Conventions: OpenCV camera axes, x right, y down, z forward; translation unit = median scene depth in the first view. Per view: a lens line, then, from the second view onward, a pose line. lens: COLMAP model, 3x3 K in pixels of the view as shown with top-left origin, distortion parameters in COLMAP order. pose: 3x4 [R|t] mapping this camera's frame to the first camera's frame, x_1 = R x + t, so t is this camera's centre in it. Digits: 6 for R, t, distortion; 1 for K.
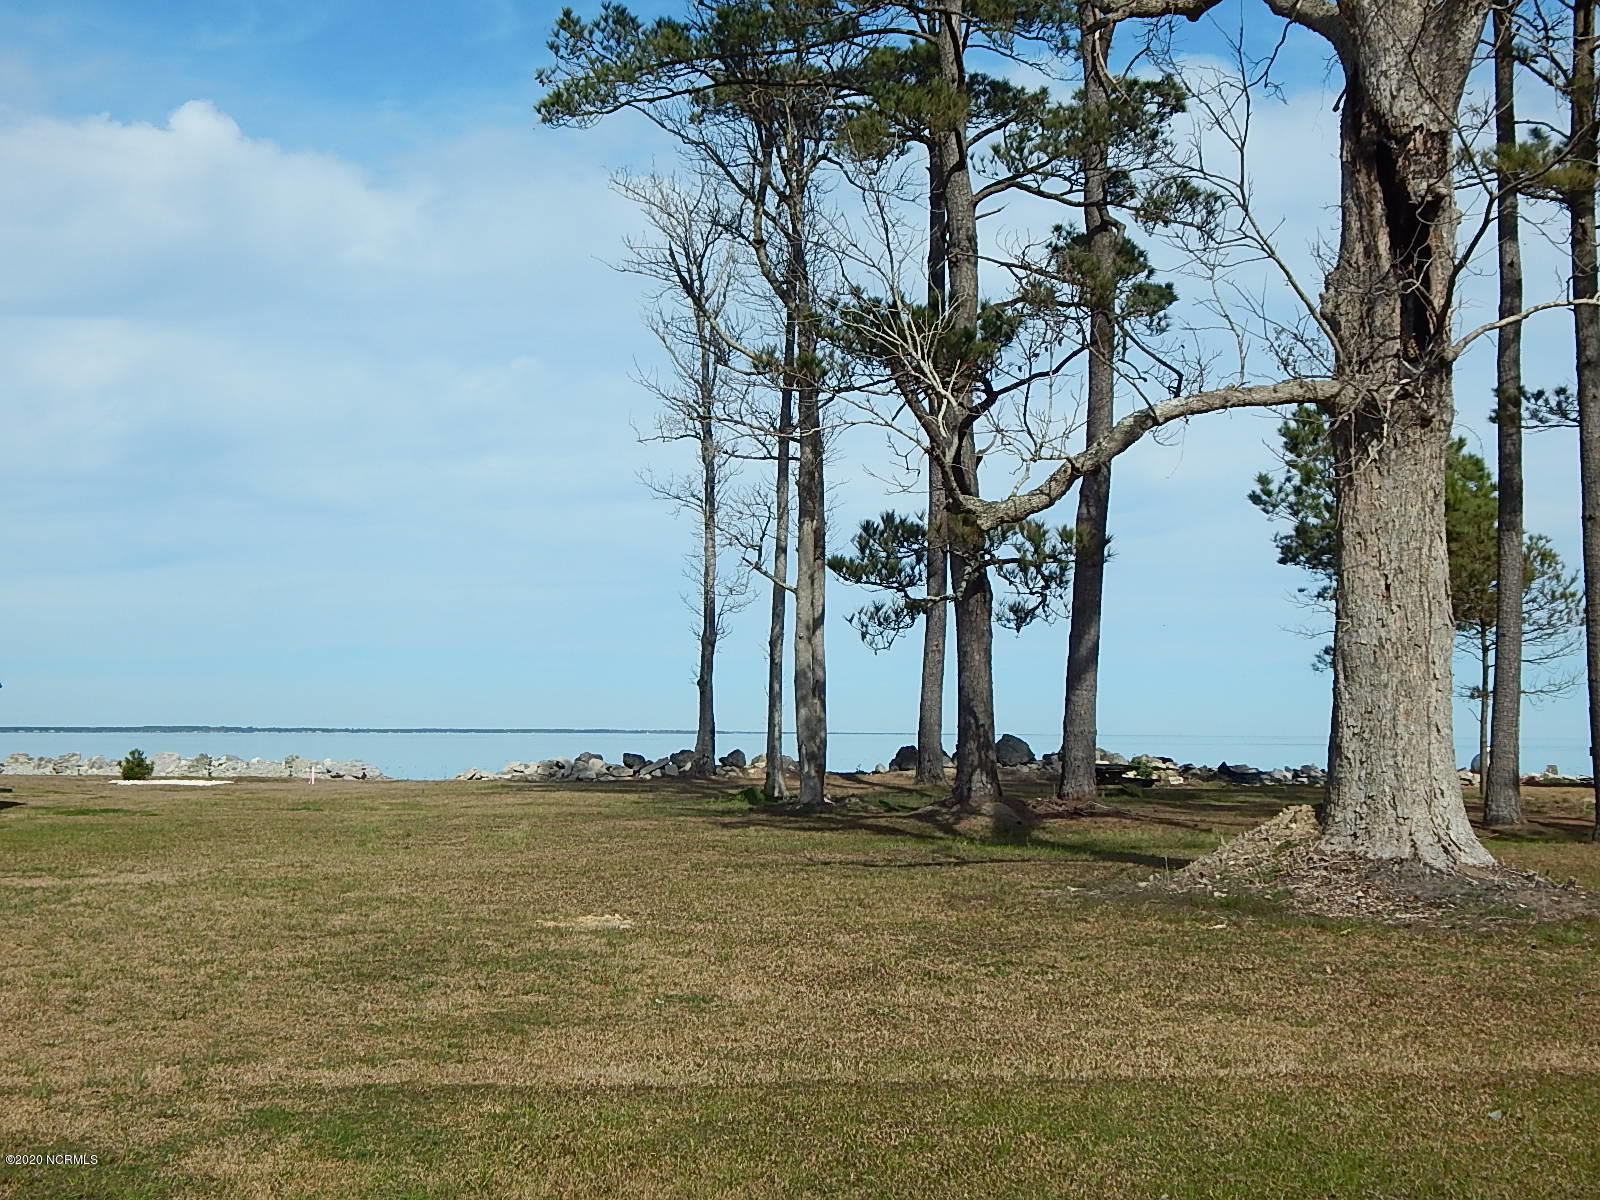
lens RADIAL K [[2241.6, 0, 806.2], [0, 2241.6, 474.6], [0, 0, 1]] dist [-0.016195, 0.000000]
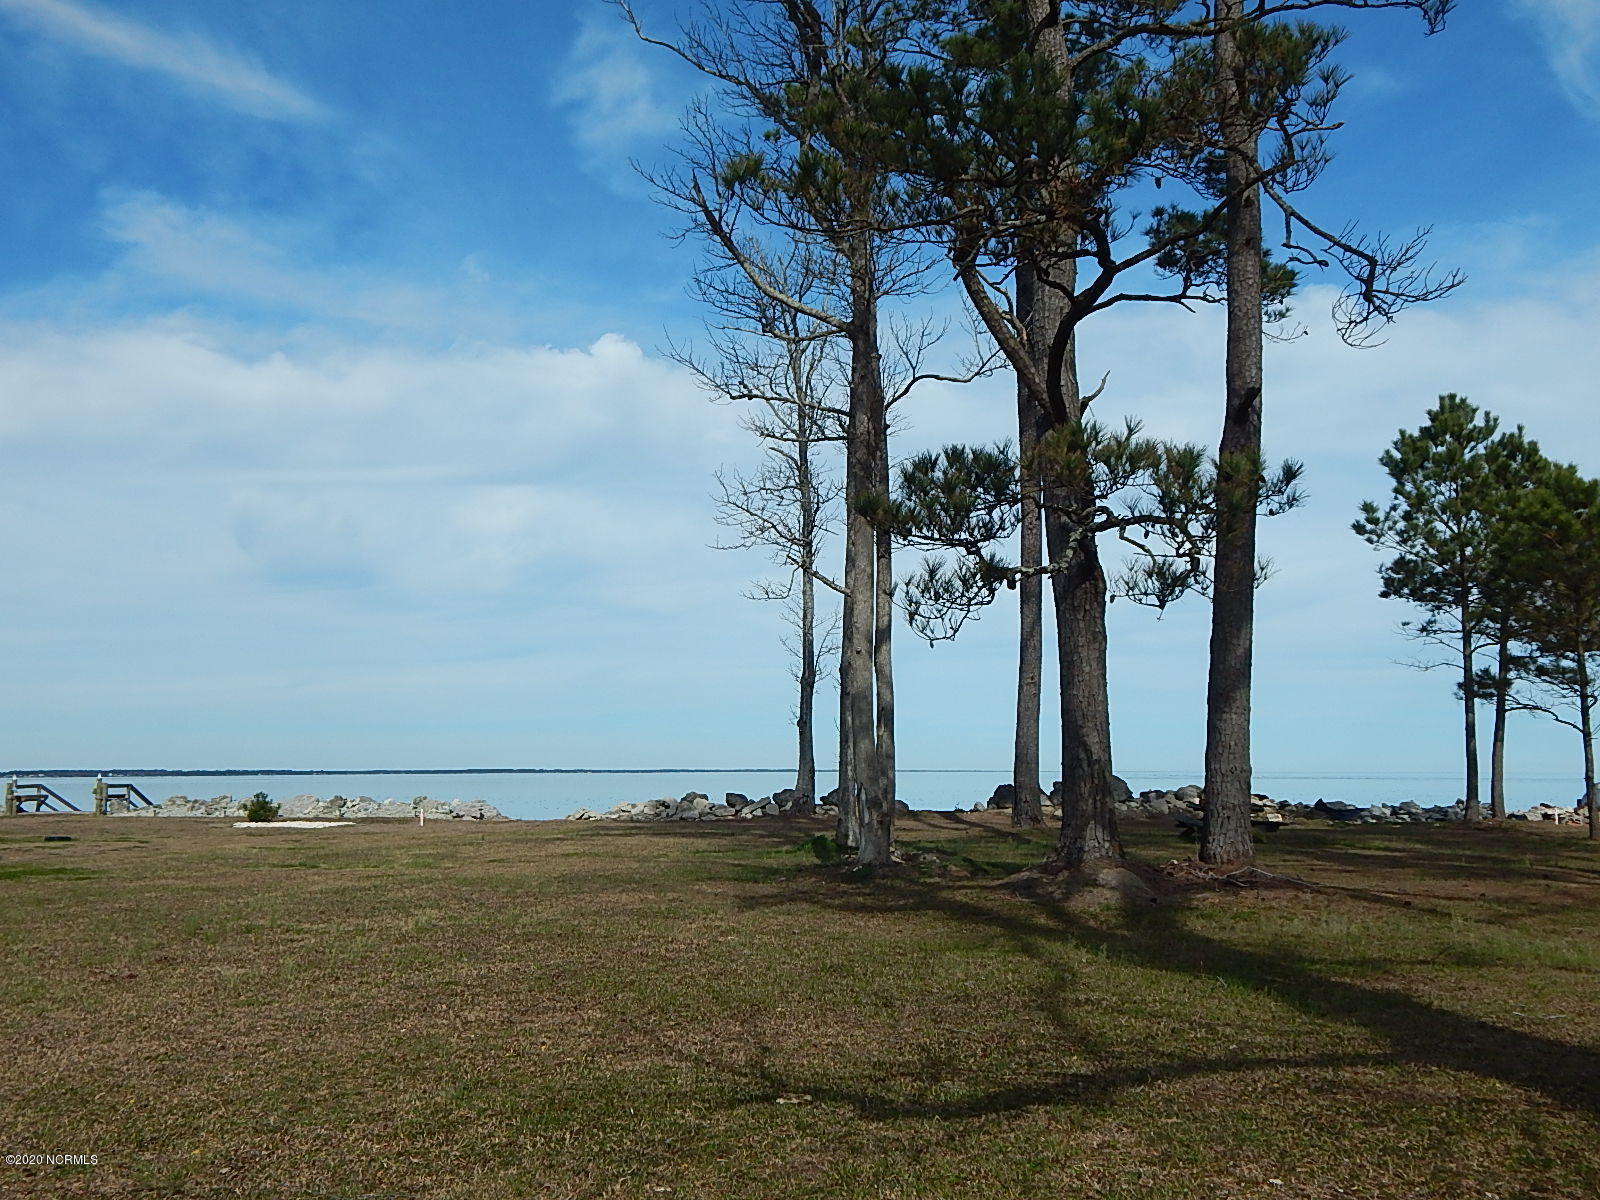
lens RADIAL K [[1604.3, 0, 813.6], [0, 1604.3, 529.4], [0, 0, 1]] dist [0.014878, 0.000000]
pose [[0.996966, -0.017252, -0.075902, 0.016177], [0.014598, 0.999267, -0.035377, 0.031133], [0.076457, 0.034162, 0.996488, 0.273388]]
